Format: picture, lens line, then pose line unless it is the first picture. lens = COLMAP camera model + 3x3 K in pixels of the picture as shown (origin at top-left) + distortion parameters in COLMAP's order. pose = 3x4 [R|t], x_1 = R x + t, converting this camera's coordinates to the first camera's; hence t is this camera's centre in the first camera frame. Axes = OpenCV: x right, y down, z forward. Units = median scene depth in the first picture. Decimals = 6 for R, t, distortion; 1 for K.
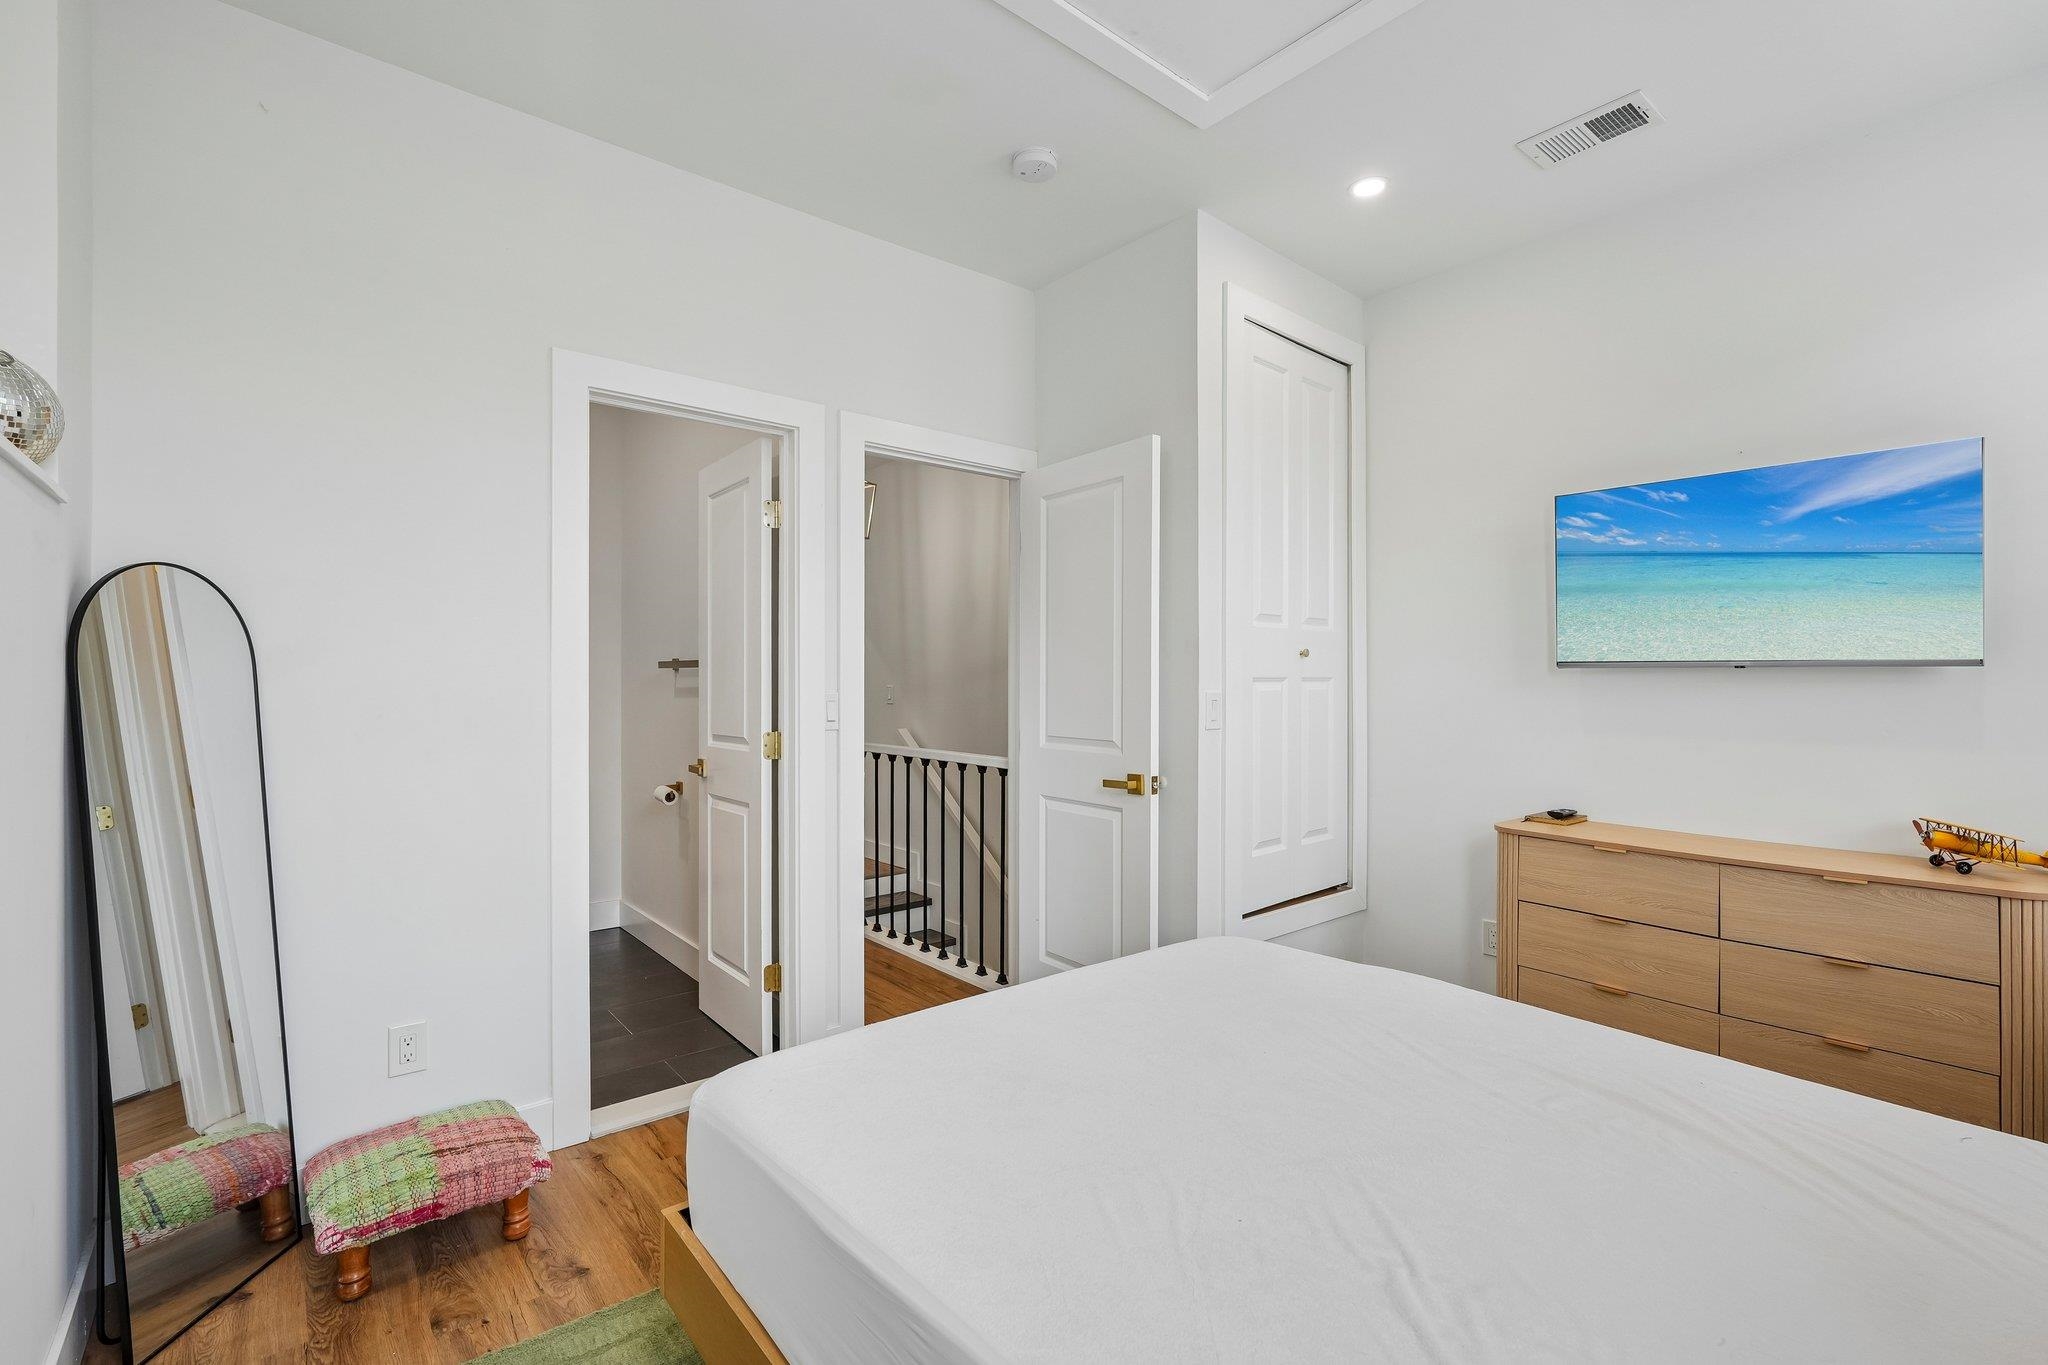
lens RADIAL K [[894.0, 0, 1038.6], [0, 894.0, 691.2], [0, 0, 1]] dist [-0.006319, 0.000357]
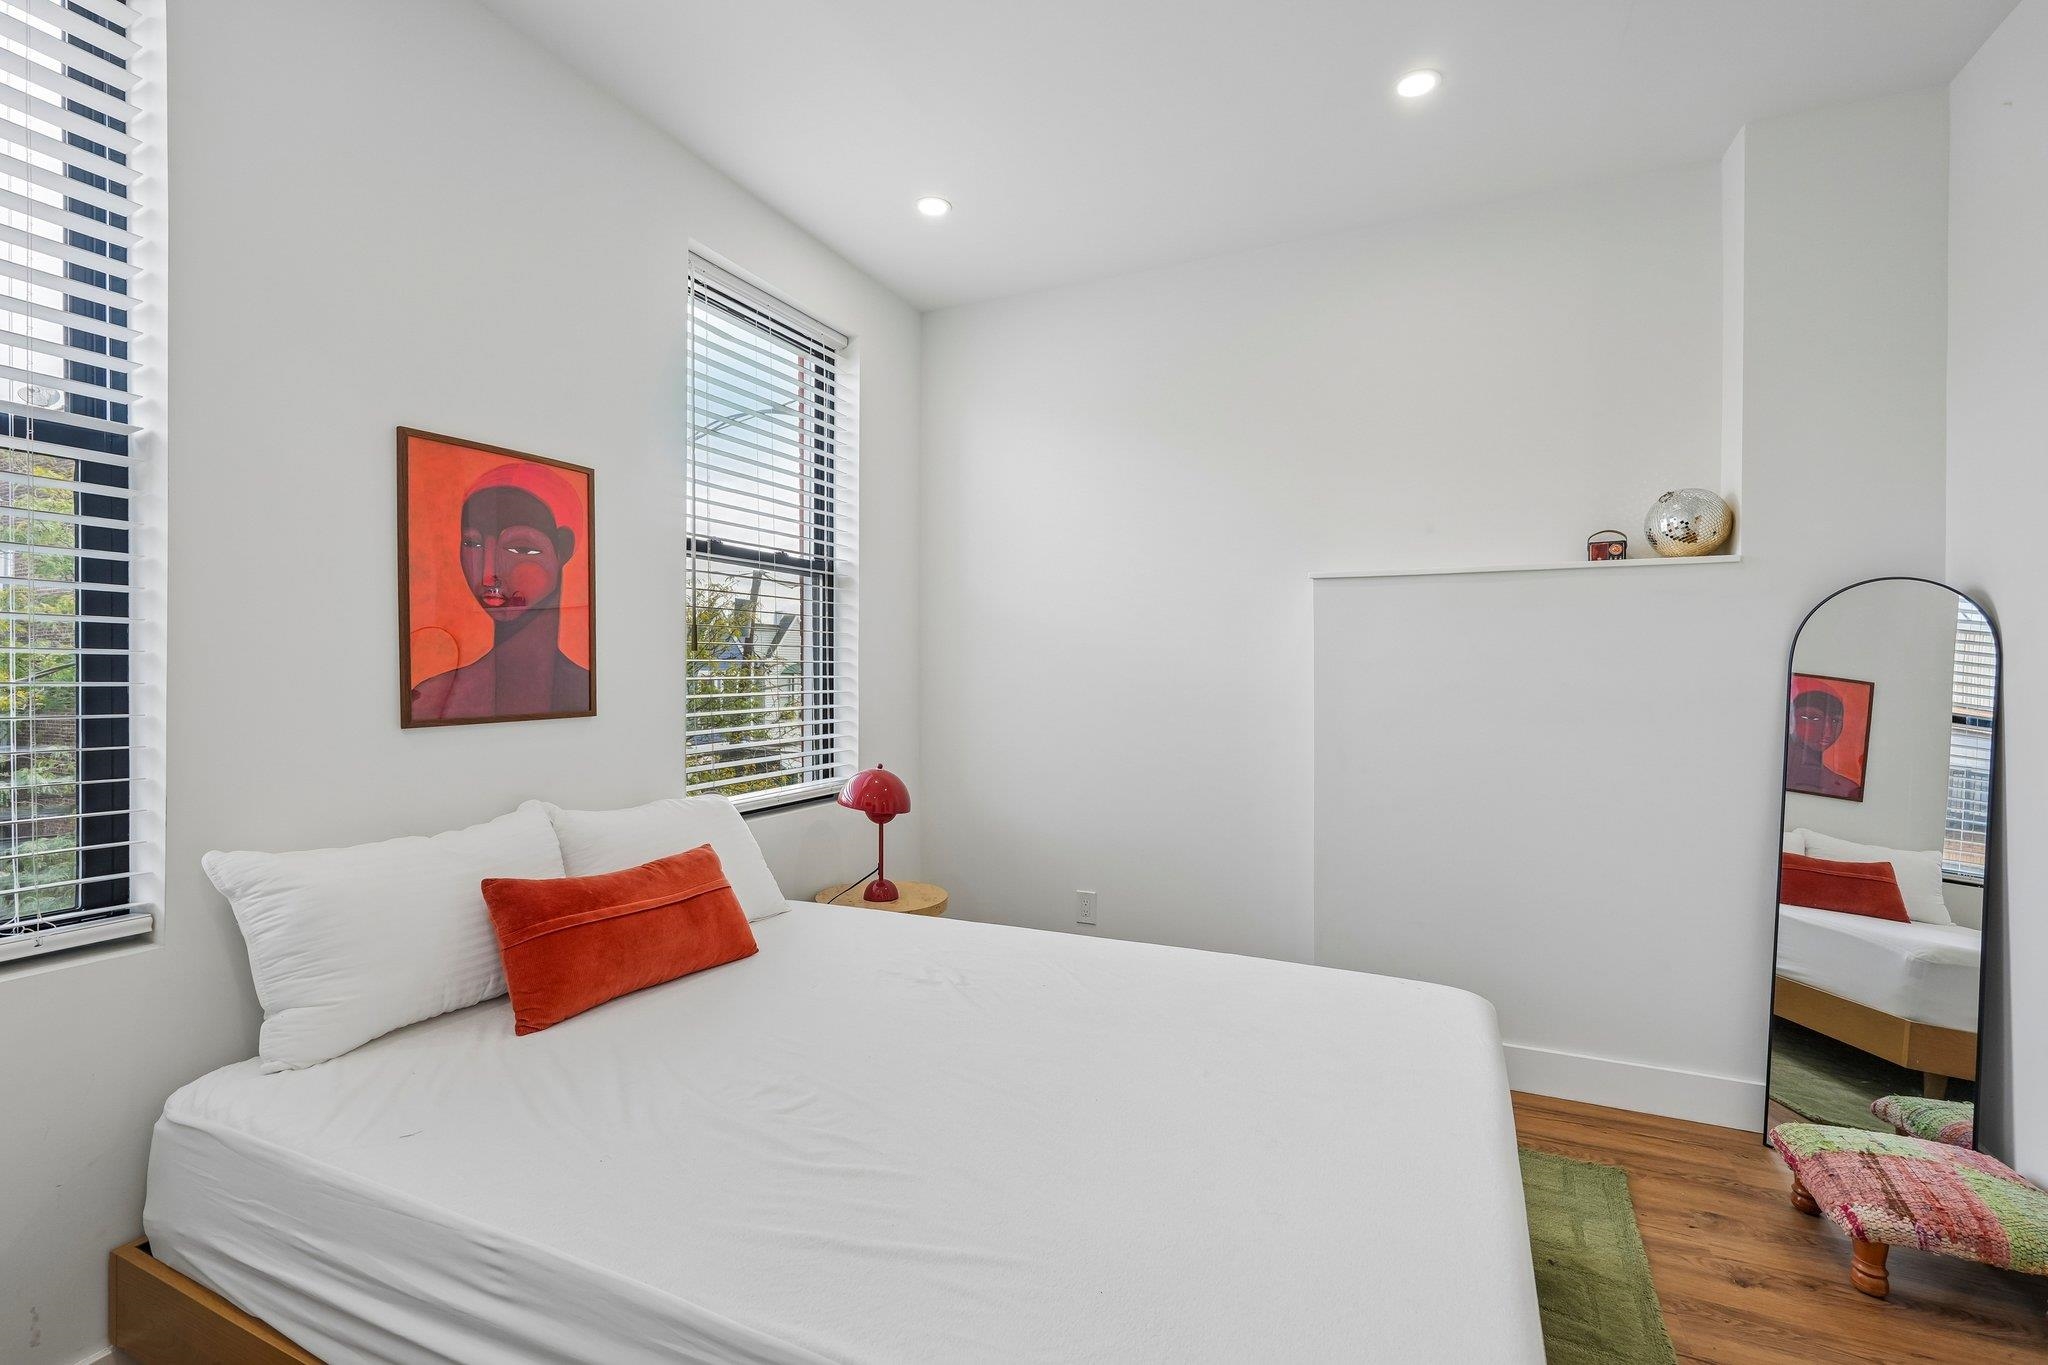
lens RADIAL K [[916.9, 0, 1030.4], [0, 916.9, 681.8], [0, 0, 1]] dist [-0.029179, 0.022773]
pose [[-0.907772, 0.000489, -0.419464, 0.448003], [-0.007530, 0.999819, 0.017461, -0.006852], [0.419397, 0.019009, -0.907604, 1.170606]]
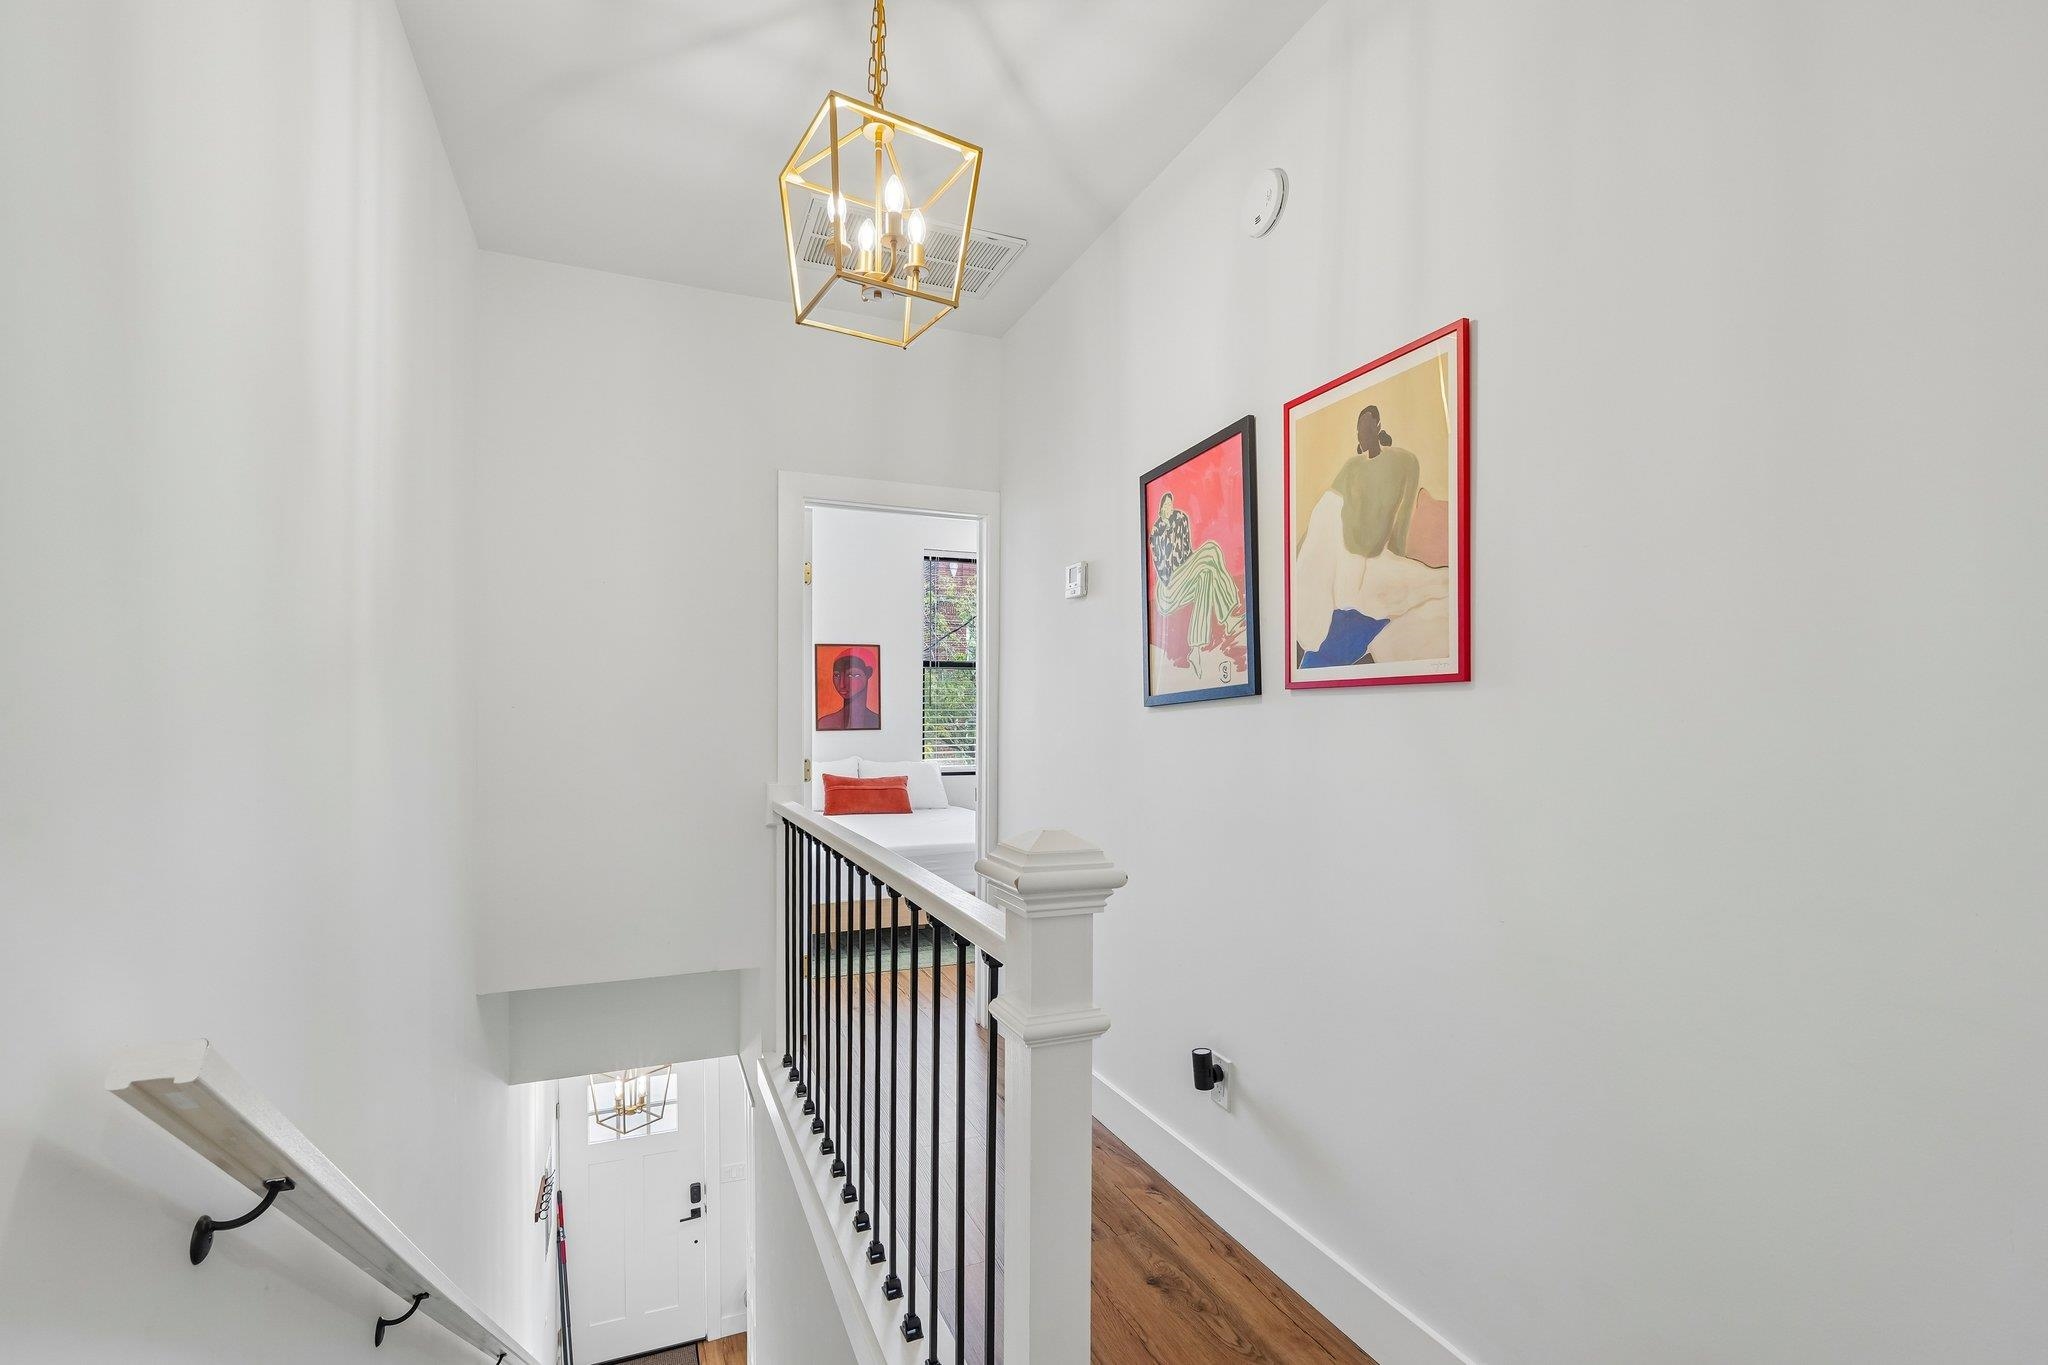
lens RADIAL K [[935.5, 0, 1024.6], [0, 935.5, 721.4], [0, 0, 1]] dist [-0.000125, 0.000028]
pose [[-0.952074, -0.006327, 0.305803, -0.774552], [-0.003696, 0.999951, 0.009183, -0.004512], [-0.305847, 0.007612, -0.952050, 2.620800]]
